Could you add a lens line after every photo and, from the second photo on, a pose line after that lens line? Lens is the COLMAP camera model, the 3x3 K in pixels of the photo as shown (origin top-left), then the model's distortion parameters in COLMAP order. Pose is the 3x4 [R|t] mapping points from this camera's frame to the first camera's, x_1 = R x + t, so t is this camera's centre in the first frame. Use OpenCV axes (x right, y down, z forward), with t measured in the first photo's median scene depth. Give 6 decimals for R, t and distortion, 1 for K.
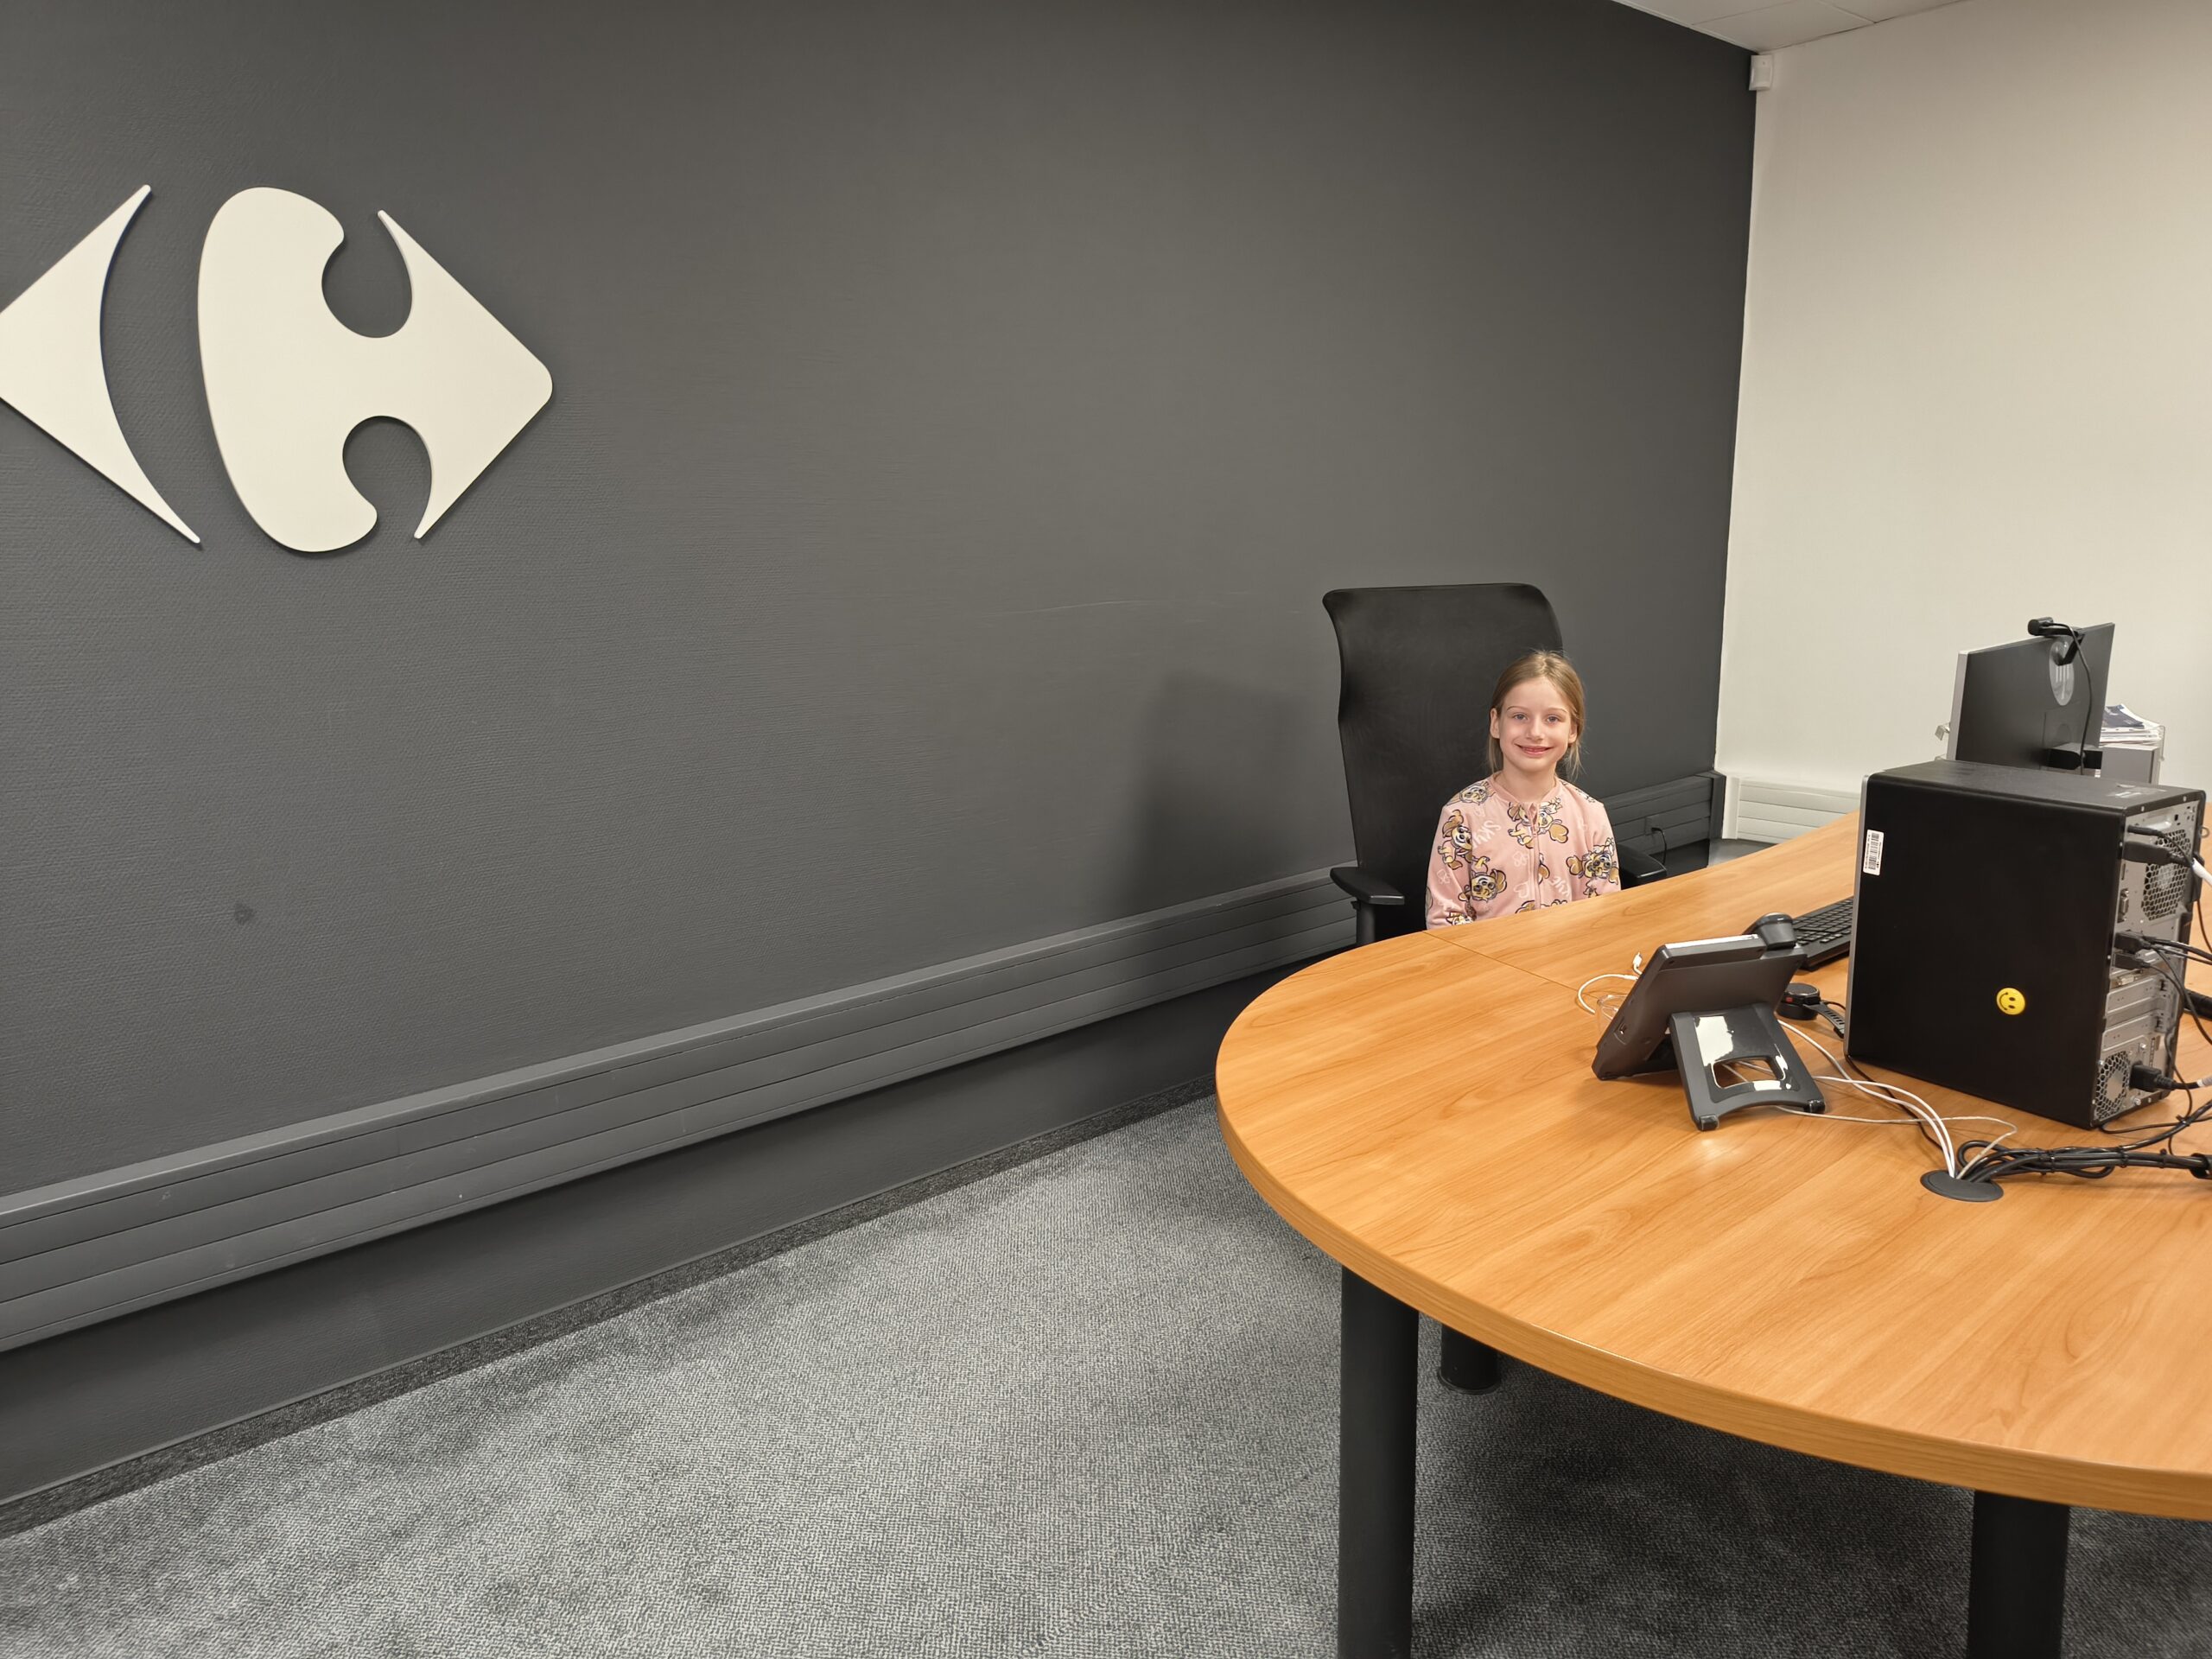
lens RADIAL K [[1557.6, 0, 1098.9], [0, 1557.6, 819.9], [0, 0, 1]] dist [0.053787, -0.066420]
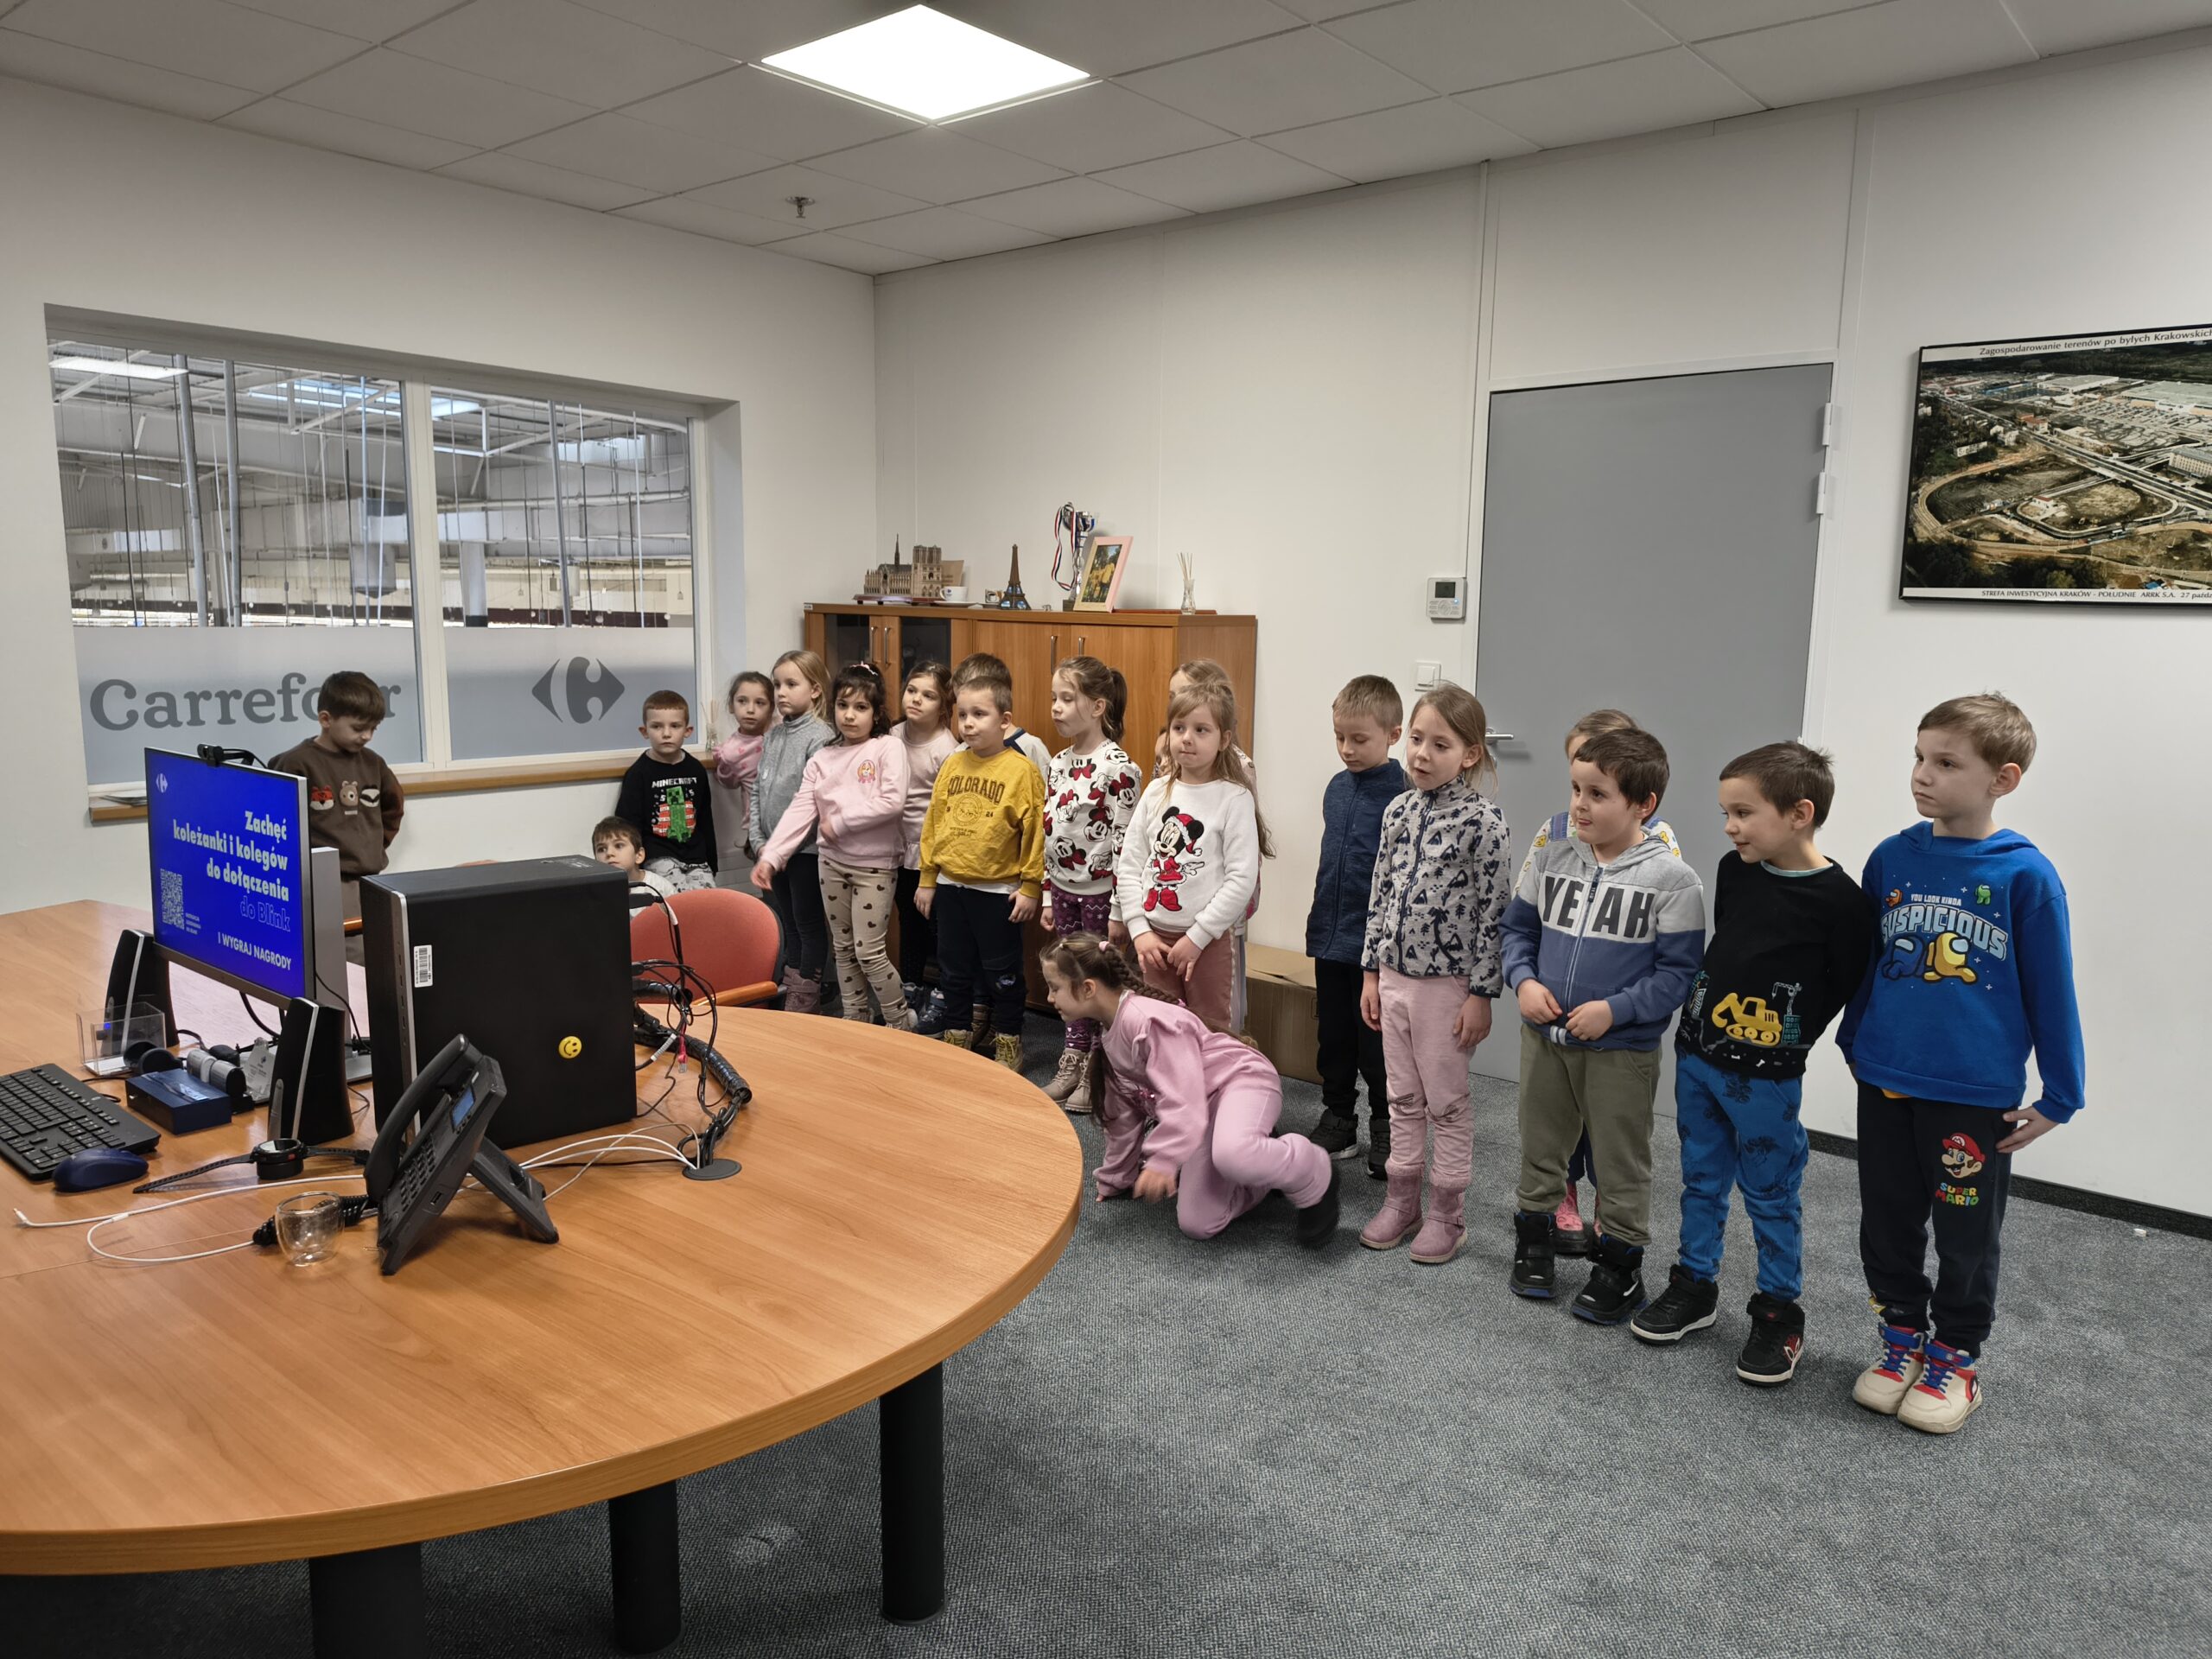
lens RADIAL K [[1557.6, 0, 1098.9], [0, 1557.6, 819.9], [0, 0, 1]] dist [0.053787, -0.066420]
pose [[-0.174760, -0.112105, 0.978208, -0.653103], [0.186565, 0.971729, 0.144692, -0.153501], [-0.966774, 0.207786, -0.148904, 0.750761]]
